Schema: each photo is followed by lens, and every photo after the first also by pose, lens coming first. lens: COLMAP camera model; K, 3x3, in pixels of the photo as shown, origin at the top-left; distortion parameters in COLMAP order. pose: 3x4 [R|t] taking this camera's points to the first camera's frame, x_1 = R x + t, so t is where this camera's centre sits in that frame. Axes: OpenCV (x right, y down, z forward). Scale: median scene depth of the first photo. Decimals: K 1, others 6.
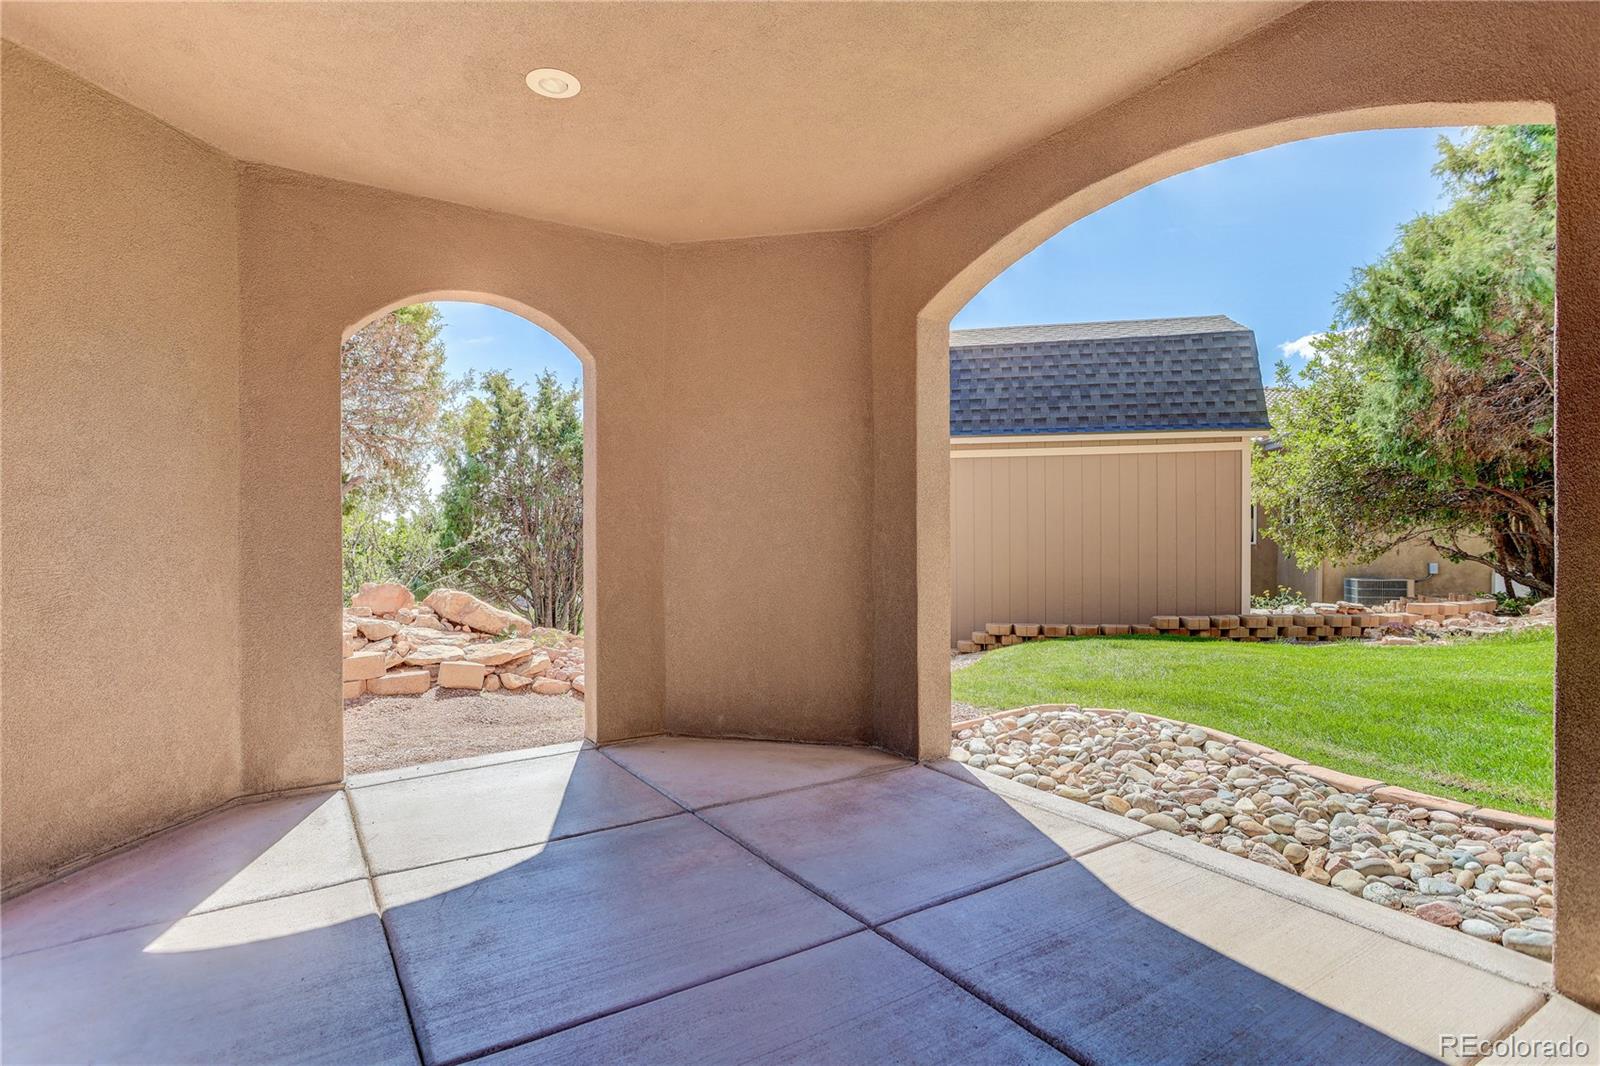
lens RADIAL K [[785.8, 0, 807.9], [0, 785.8, 531.0], [0, 0, 1]] dist [-0.088491, 0.045638]
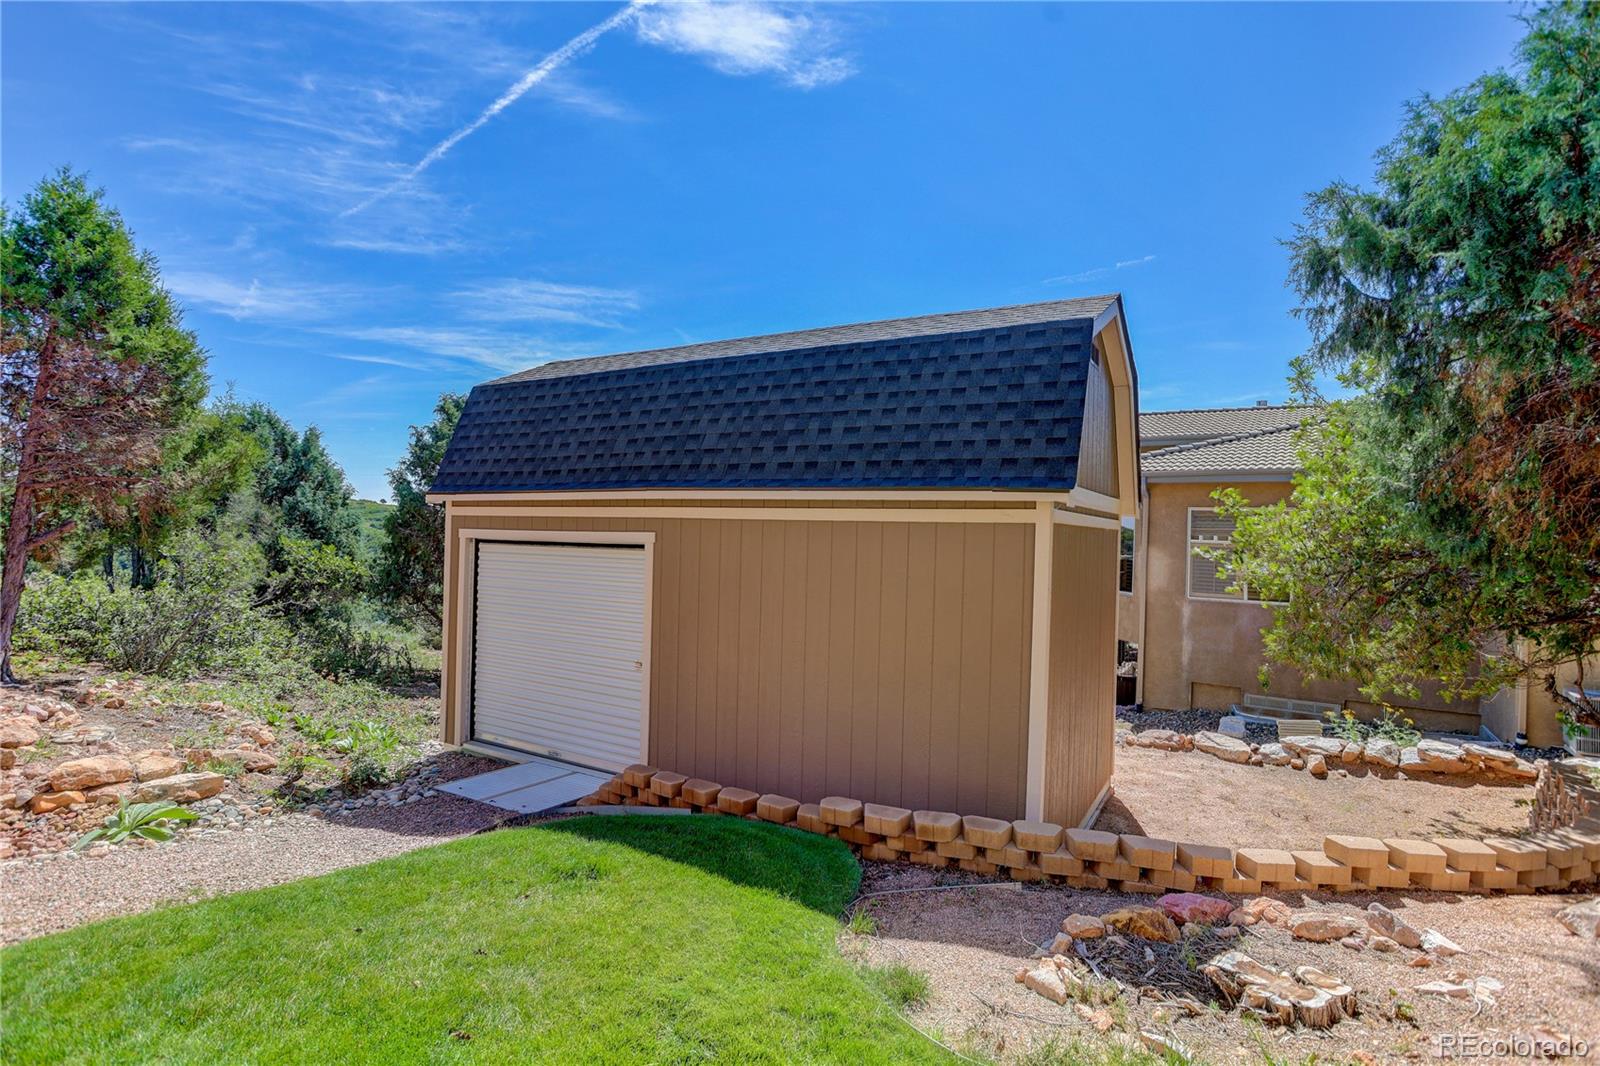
lens RADIAL K [[785.8, 0, 807.9], [0, 785.8, 531.0], [0, 0, 1]] dist [-0.088491, 0.045638]
pose [[0.948333, 0.039123, -0.314856, 0.559953], [-0.040519, 0.999177, 0.002113, -0.089880], [0.314680, 0.010754, 0.949137, 0.368773]]
